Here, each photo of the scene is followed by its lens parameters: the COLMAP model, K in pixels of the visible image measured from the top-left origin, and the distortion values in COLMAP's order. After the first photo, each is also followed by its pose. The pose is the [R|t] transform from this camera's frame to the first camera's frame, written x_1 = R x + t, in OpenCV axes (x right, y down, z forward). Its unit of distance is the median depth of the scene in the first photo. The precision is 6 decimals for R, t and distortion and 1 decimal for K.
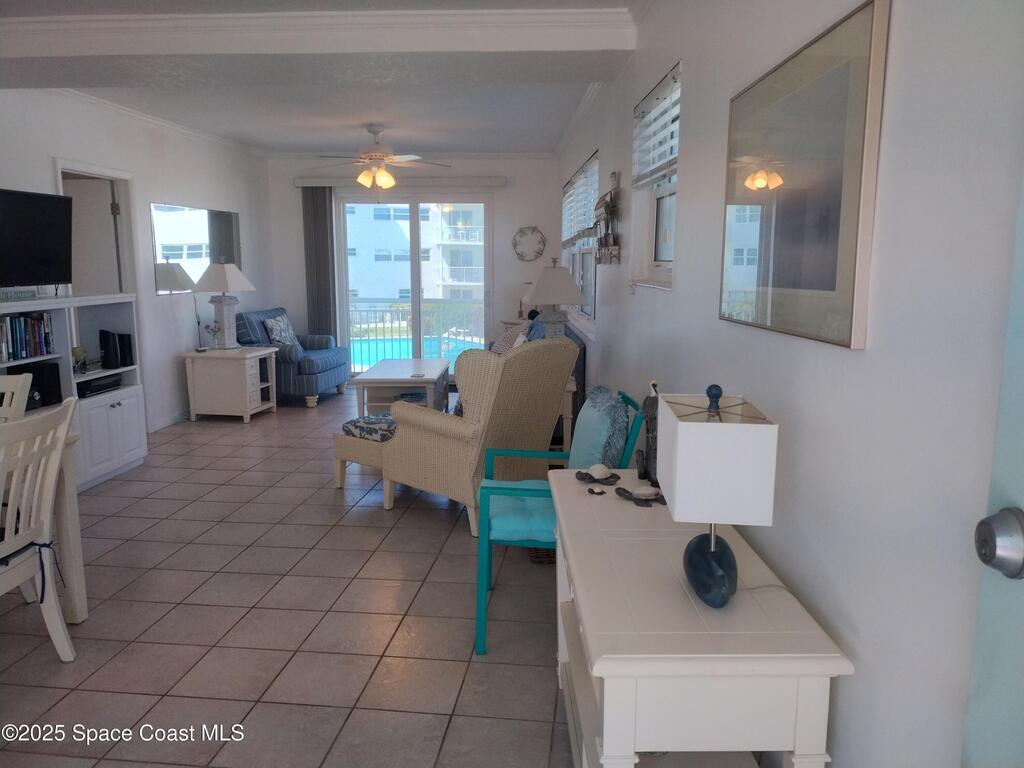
lens RADIAL K [[753.2, 0, 512.4], [0, 753.2, 381.4], [0, 0, 1]] dist [0.077904, -0.109544]
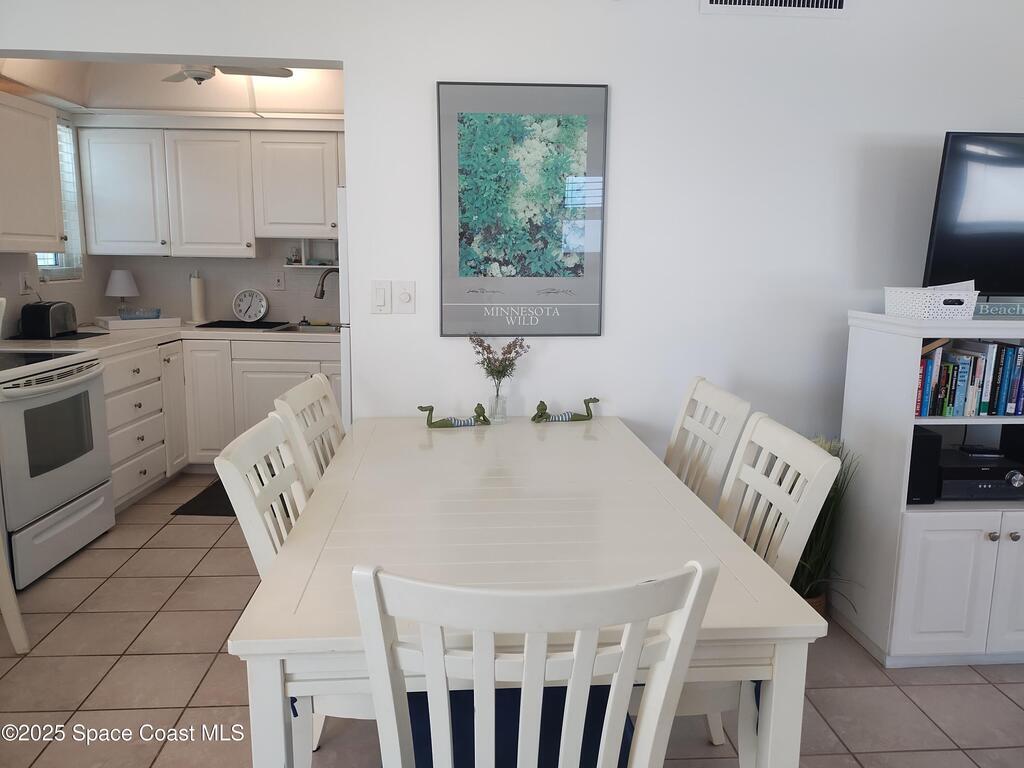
lens RADIAL K [[753.2, 0, 512.4], [0, 753.2, 381.4], [0, 0, 1]] dist [0.077904, -0.109544]
pose [[0.182417, 0.159366, -0.970220, -0.113821], [-0.170869, 0.976900, 0.128337, -0.056749], [0.968260, 0.142369, 0.205434, 0.422427]]
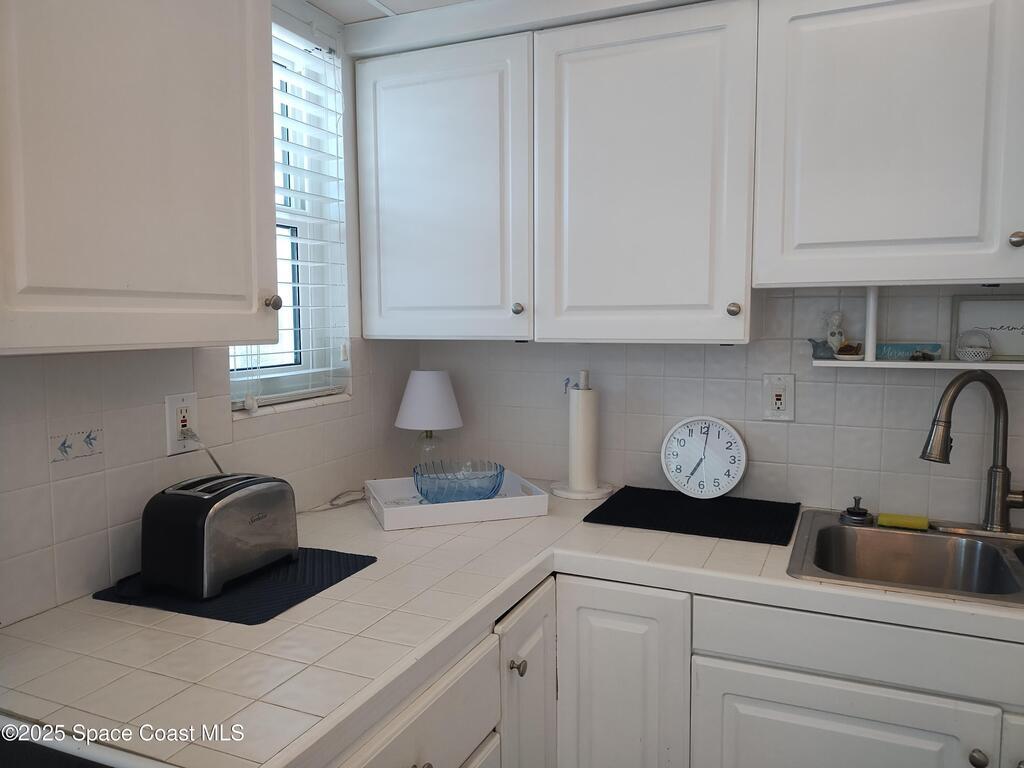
lens RADIAL K [[754.7, 0, 511.7], [0, 754.7, 380.5], [0, 0, 1]] dist [0.063265, -0.071012]
pose [[-0.218810, 0.080646, -0.972429, -0.759077], [-0.153205, 0.981379, 0.115861, -0.037941], [0.963665, 0.174333, -0.202380, 0.254326]]
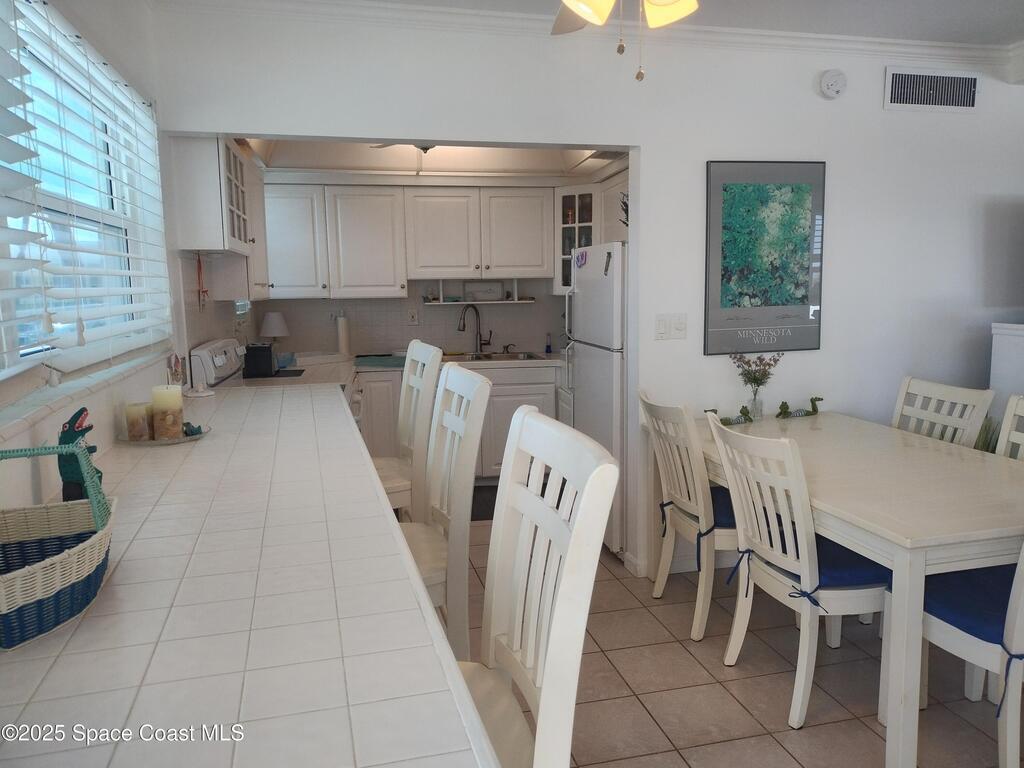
lens RADIAL K [[753.6, 0, 509.1], [0, 753.6, 377.1], [0, 0, 1]] dist [0.051774, -0.066304]
pose [[0.344885, 0.109806, -0.932200, -0.067865], [-0.134212, 0.988698, 0.066807, -0.010189], [0.929000, 0.102071, 0.355724, 0.052351]]
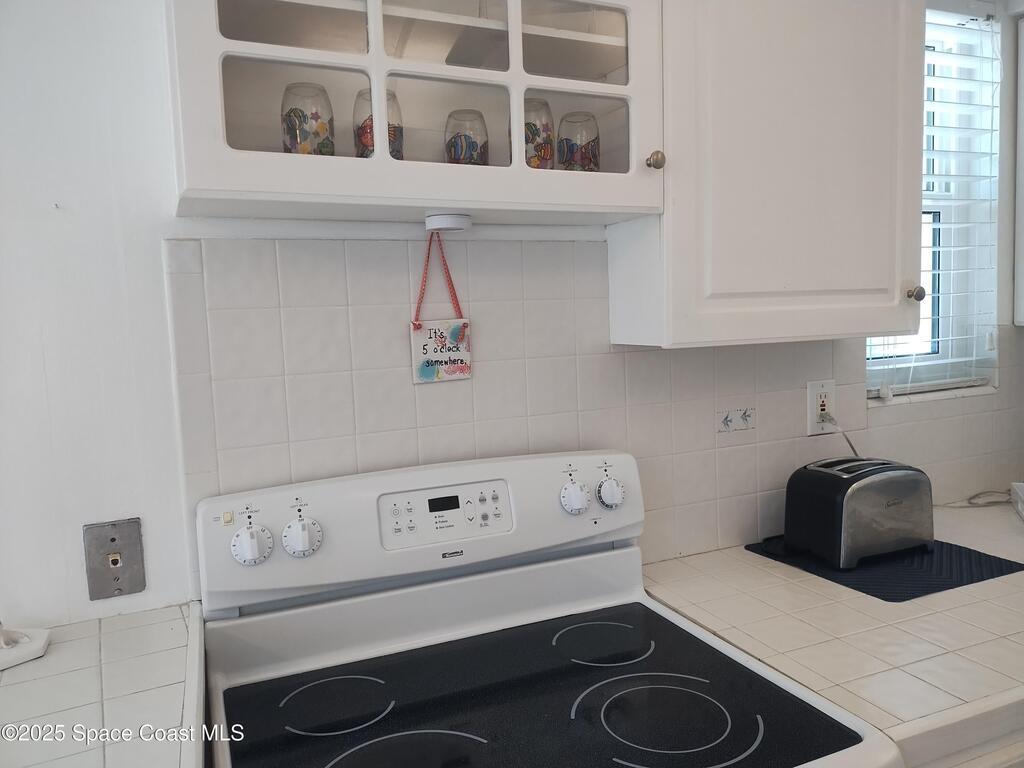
lens RADIAL K [[757.3, 0, 513.7], [0, 757.3, 379.1], [0, 0, 1]] dist [0.000223, 0.005731]
pose [[-0.832966, 0.077793, -0.547829, -0.731335], [-0.051414, 0.974903, 0.216612, -0.042835], [0.550931, 0.208596, -0.808061, 0.260296]]
